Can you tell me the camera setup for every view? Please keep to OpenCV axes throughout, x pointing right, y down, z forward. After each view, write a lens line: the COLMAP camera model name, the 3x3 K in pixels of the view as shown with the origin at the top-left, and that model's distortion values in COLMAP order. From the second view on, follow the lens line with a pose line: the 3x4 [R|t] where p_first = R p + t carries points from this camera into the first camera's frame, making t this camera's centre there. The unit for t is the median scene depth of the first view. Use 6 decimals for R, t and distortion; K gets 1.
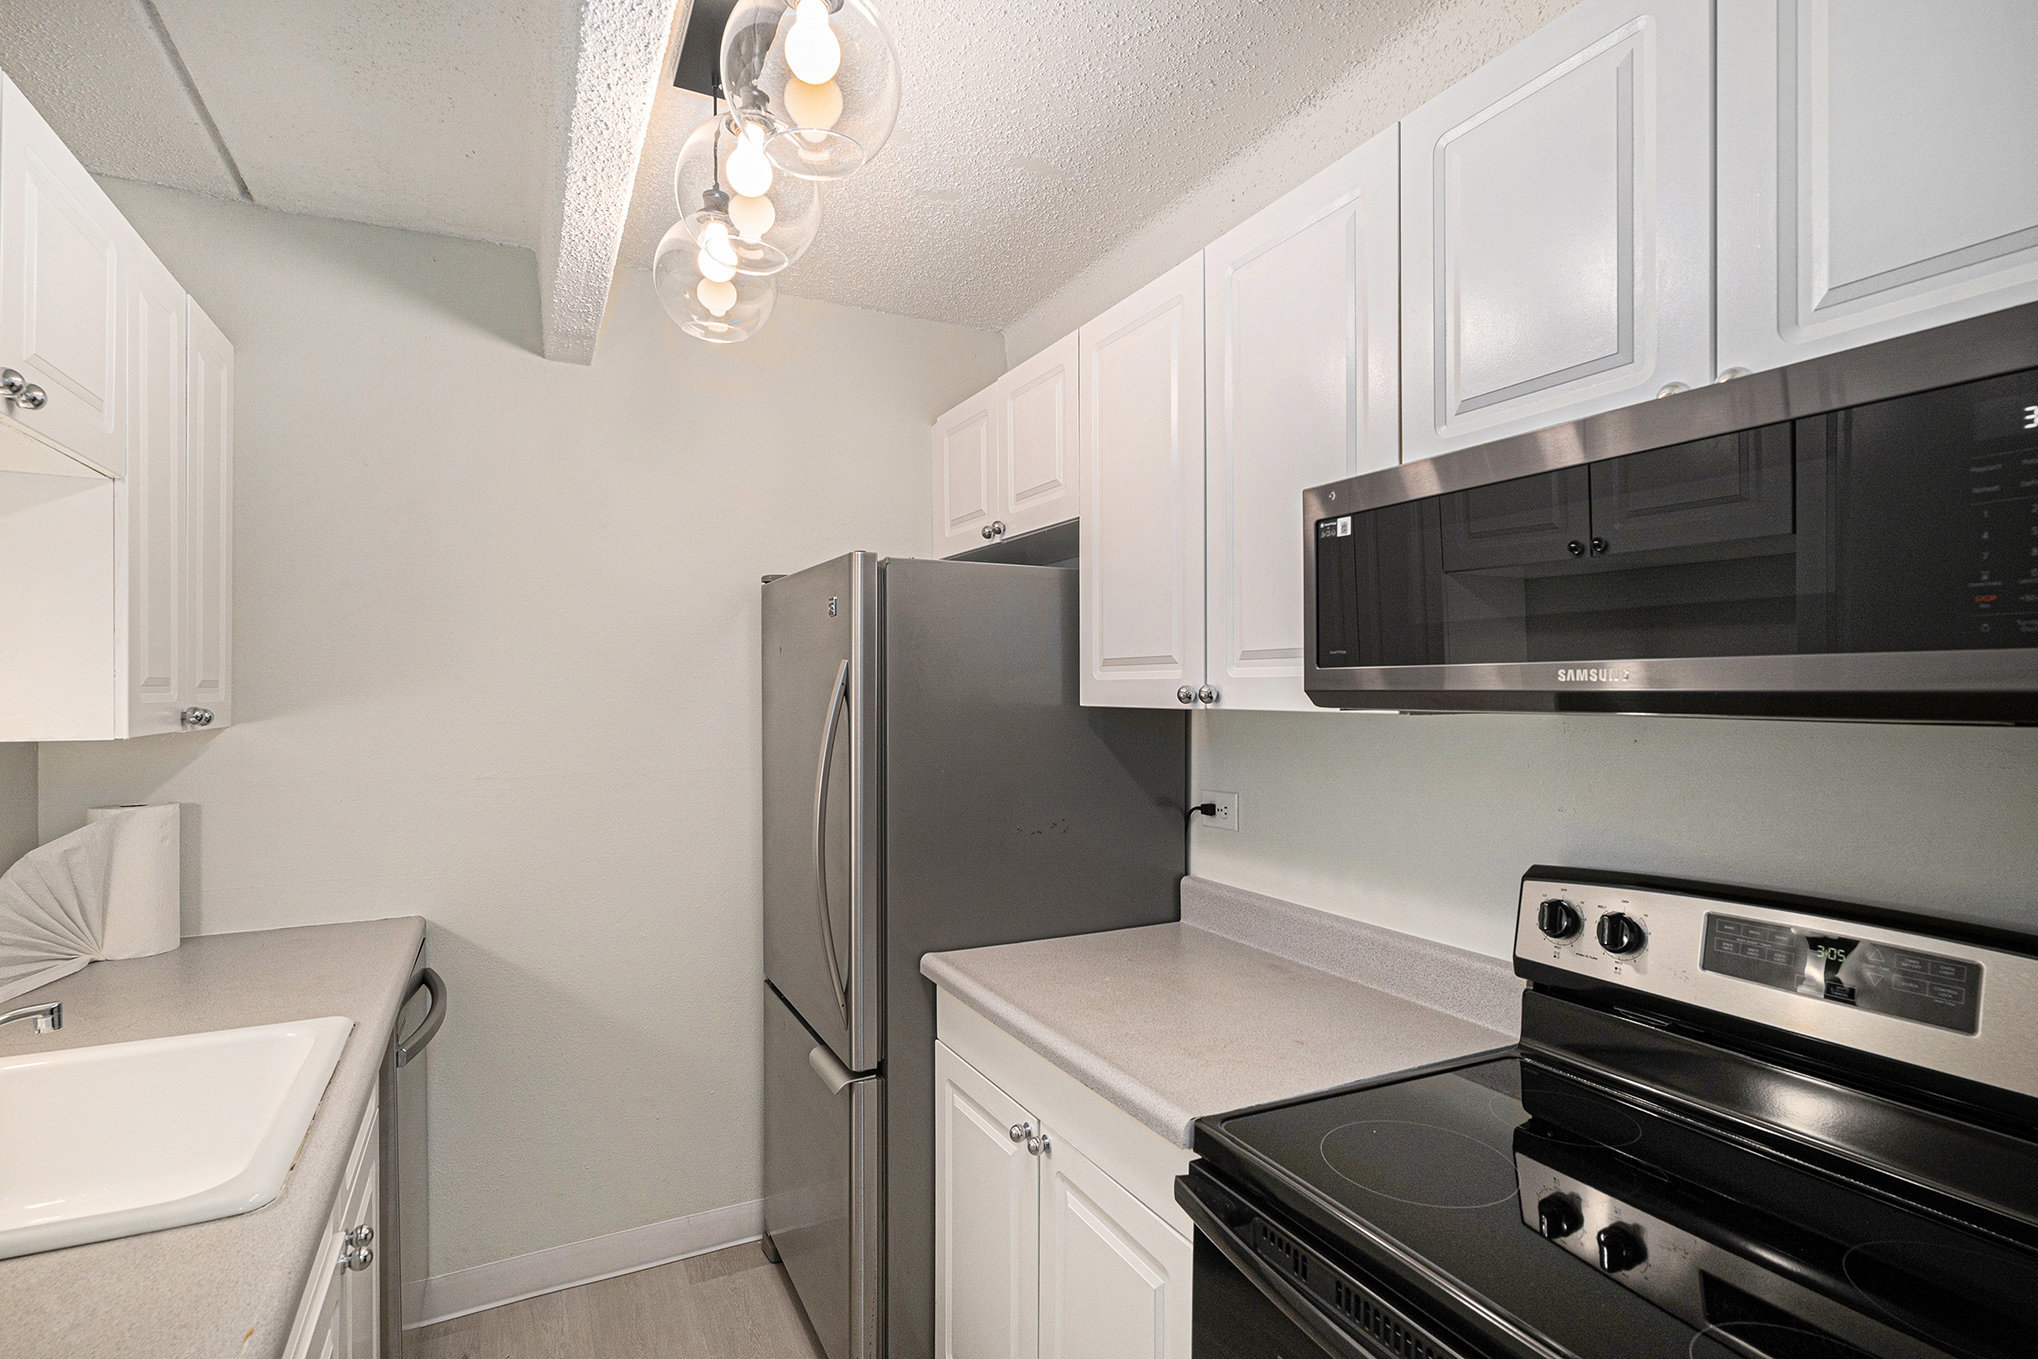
lens RADIAL K [[990.9, 0, 1019.0], [0, 990.9, 679.5], [0, 0, 1]] dist [-0.000429, -0.000986]
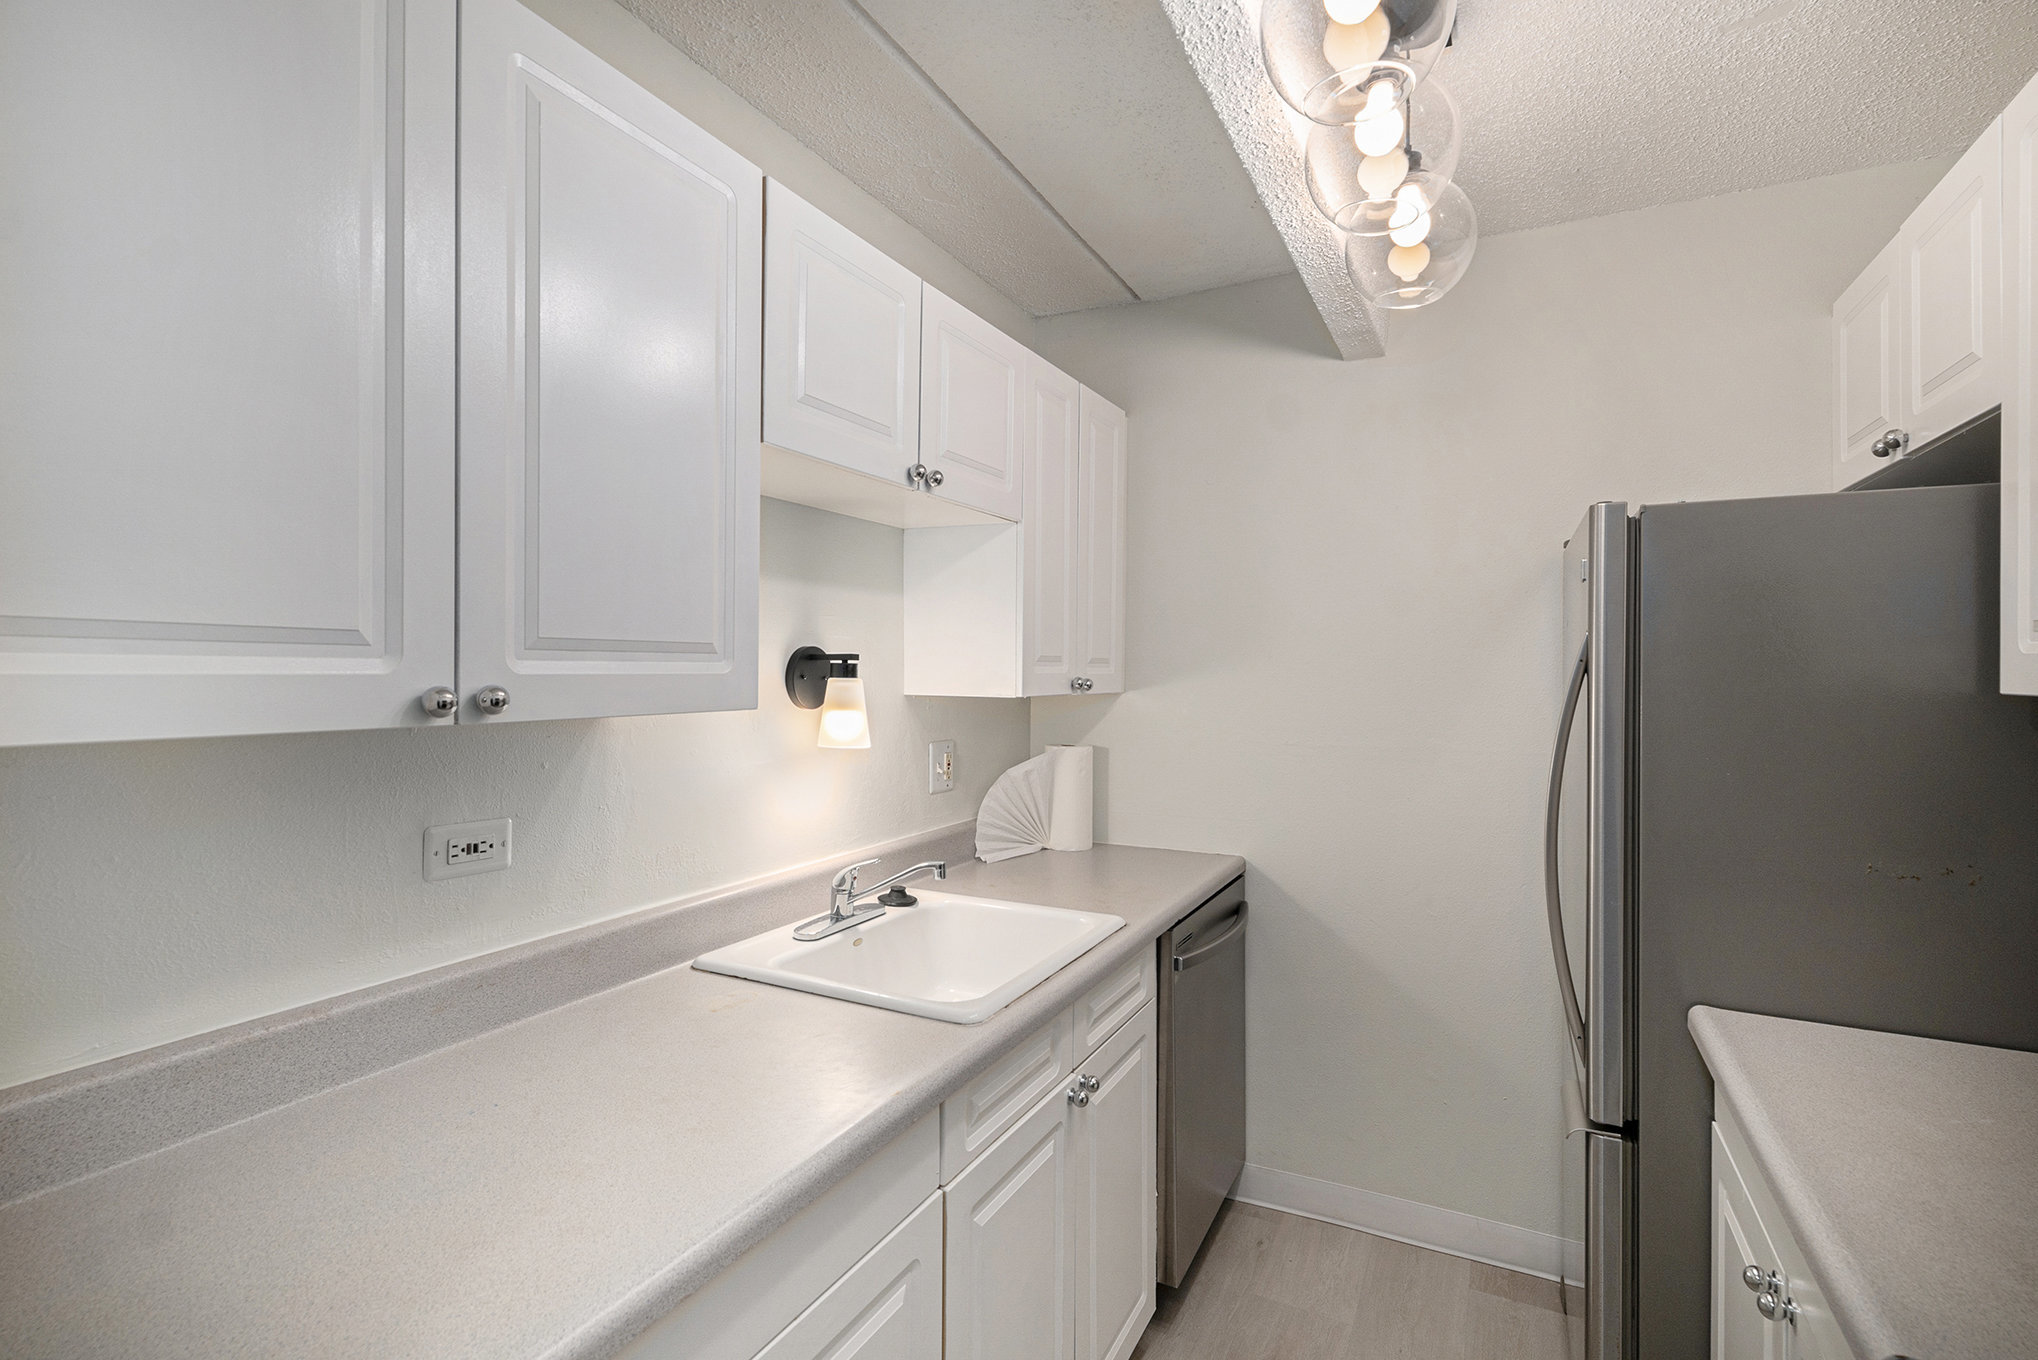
lens RADIAL K [[958.5, 0, 1017.7], [0, 958.5, 657.1], [0, 0, 1]] dist [-0.000402, 0.001270]
pose [[0.590069, -0.003847, -0.807344, 0.204670], [0.000403, 0.999990, -0.004470, 0.005268], [0.807353, 0.002312, 0.590065, 0.123083]]
